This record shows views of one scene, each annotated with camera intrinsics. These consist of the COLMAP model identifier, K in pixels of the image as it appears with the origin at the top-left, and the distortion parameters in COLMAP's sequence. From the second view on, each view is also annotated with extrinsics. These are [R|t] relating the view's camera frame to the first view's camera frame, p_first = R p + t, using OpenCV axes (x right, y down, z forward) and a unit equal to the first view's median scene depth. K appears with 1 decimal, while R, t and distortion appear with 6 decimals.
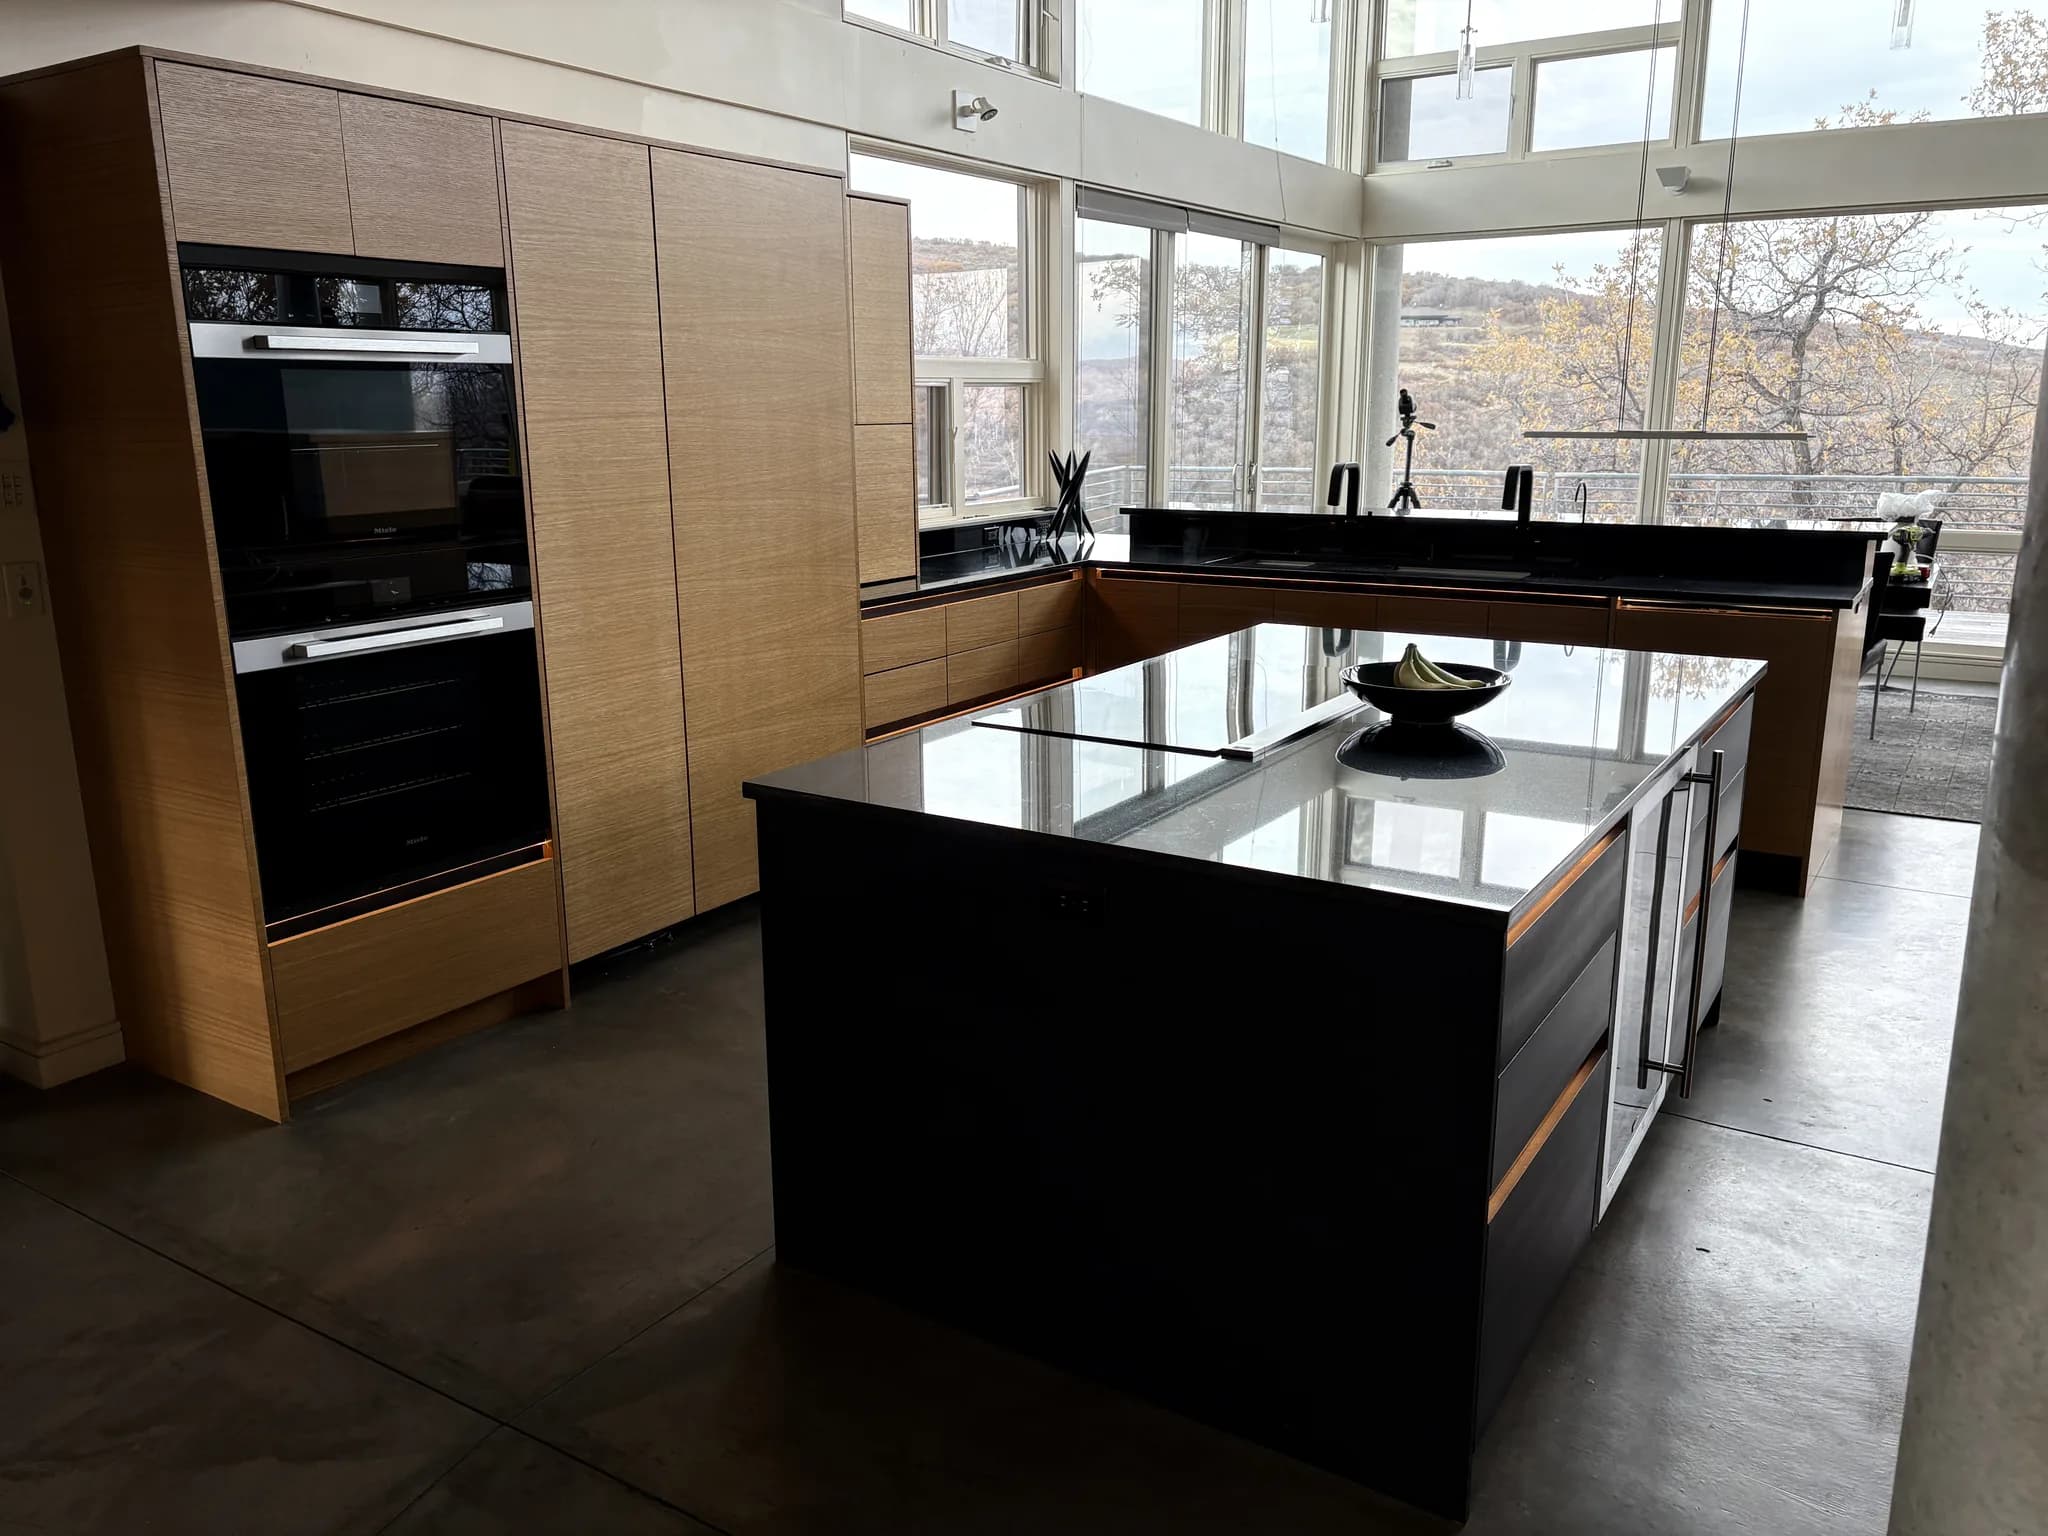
lens RADIAL K [[1538.3, 0, 1057.4], [0, 1538.3, 779.3], [0, 0, 1]] dist [0.060156, -0.120317]
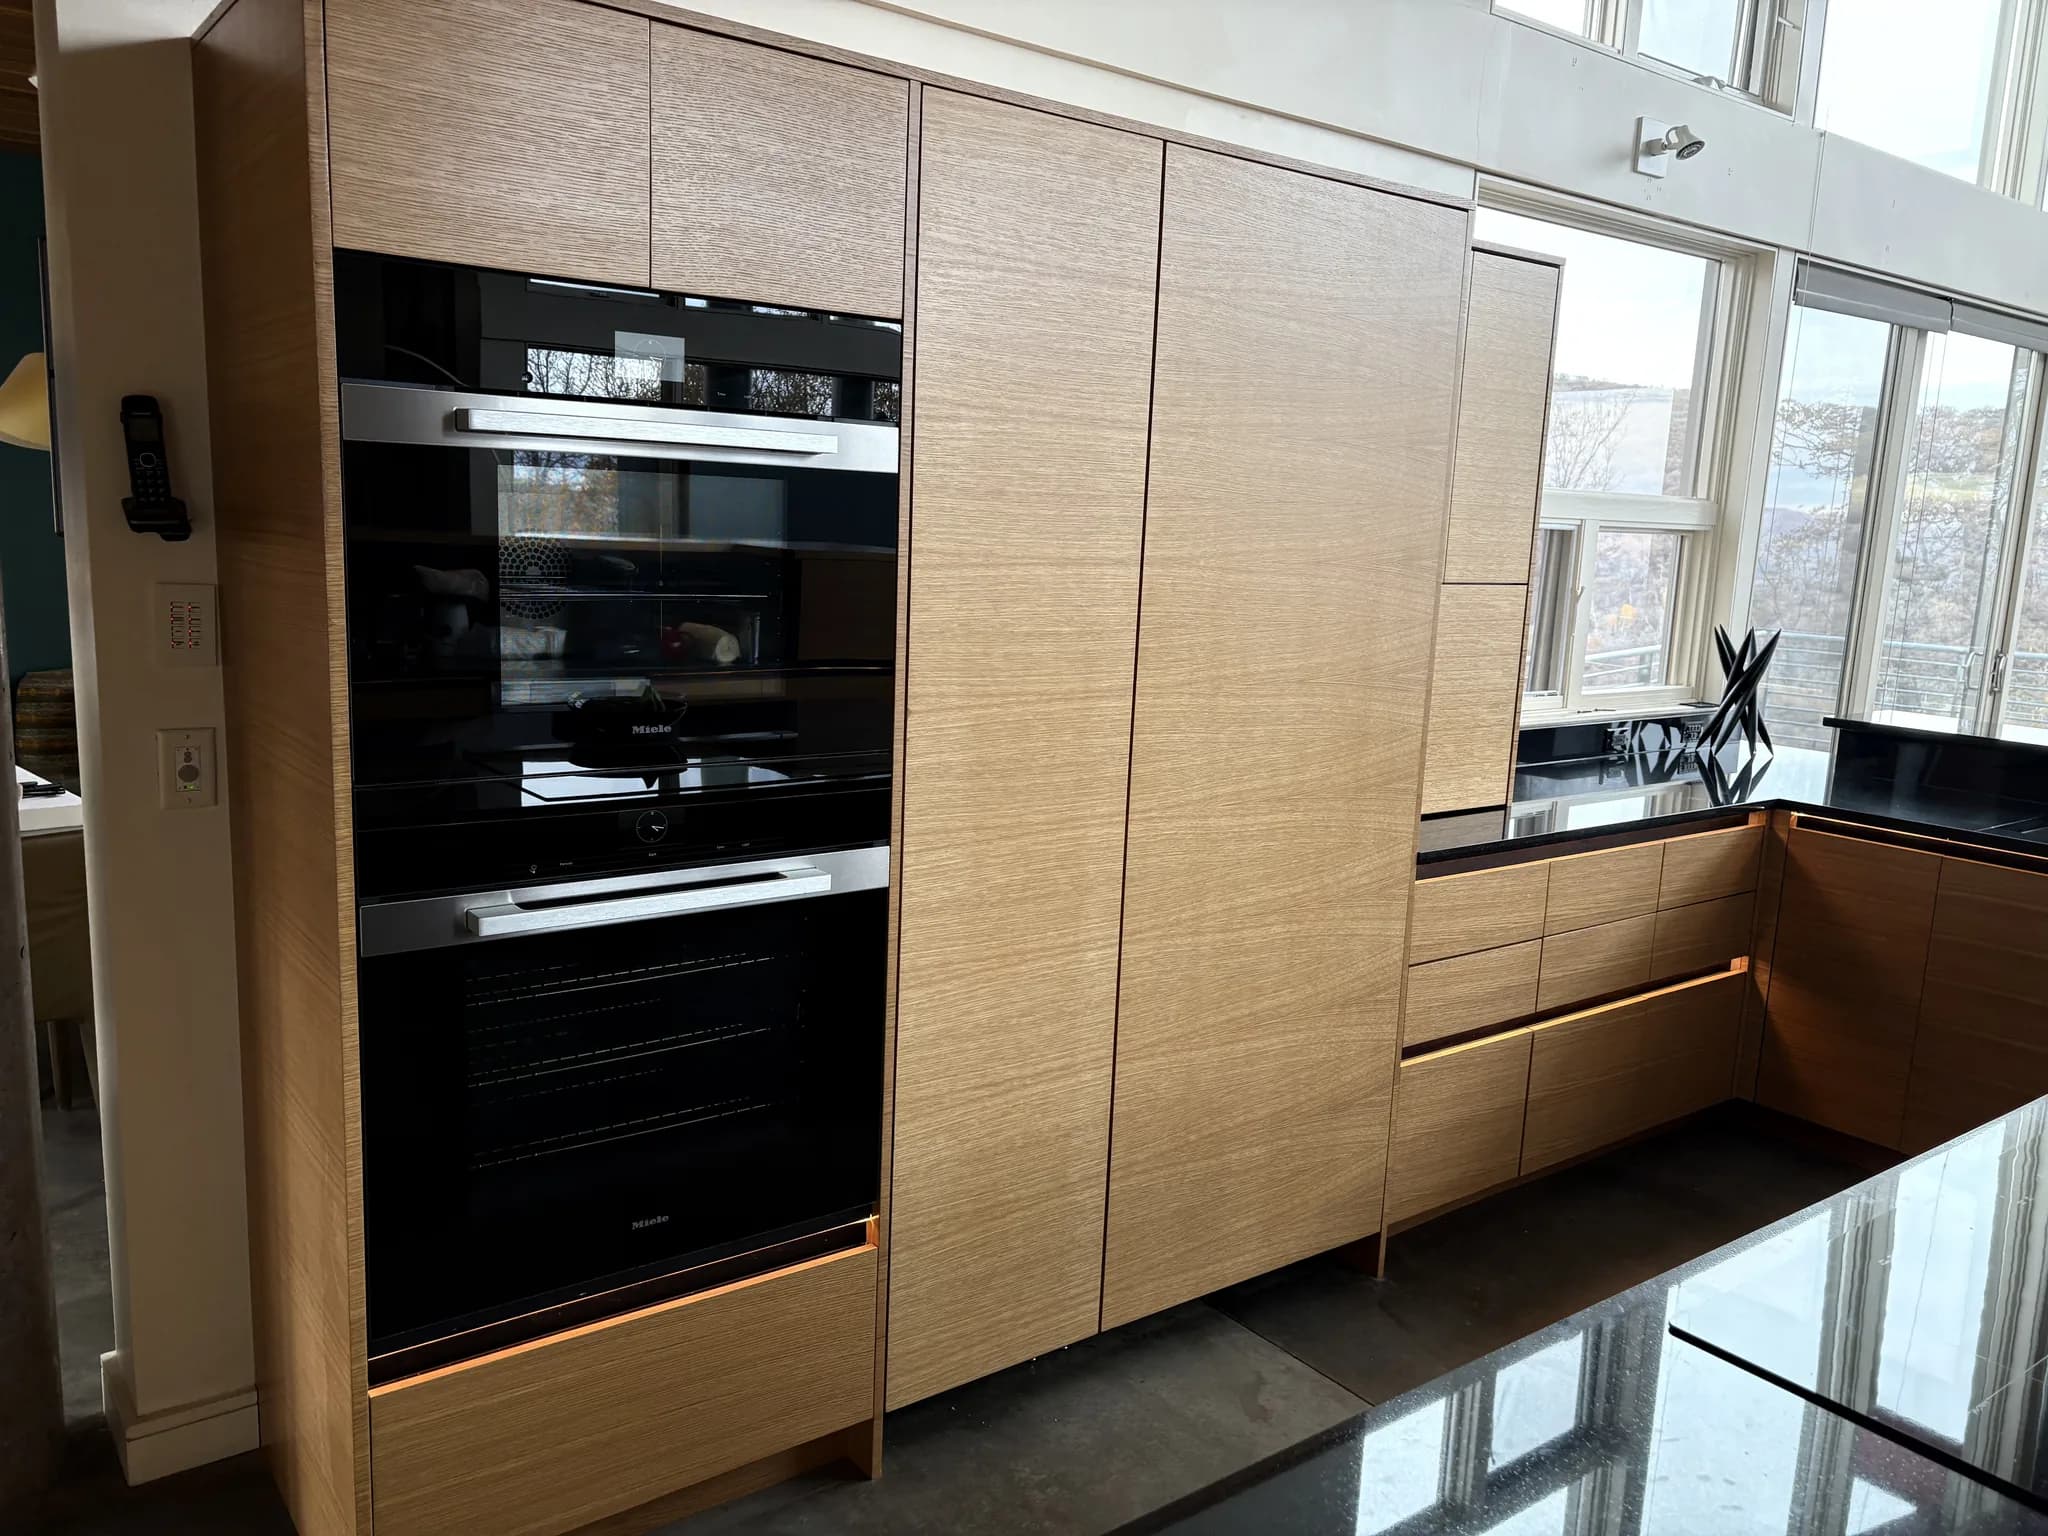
lens RADIAL K [[1538.3, 0, 1057.4], [0, 1538.3, 779.3], [0, 0, 1]] dist [0.060156, -0.120317]
pose [[0.934457, 0.102941, -0.340870, -0.051714], [-0.129367, 0.990033, -0.055660, -0.091292], [0.331743, 0.096109, 0.938461, 0.341018]]
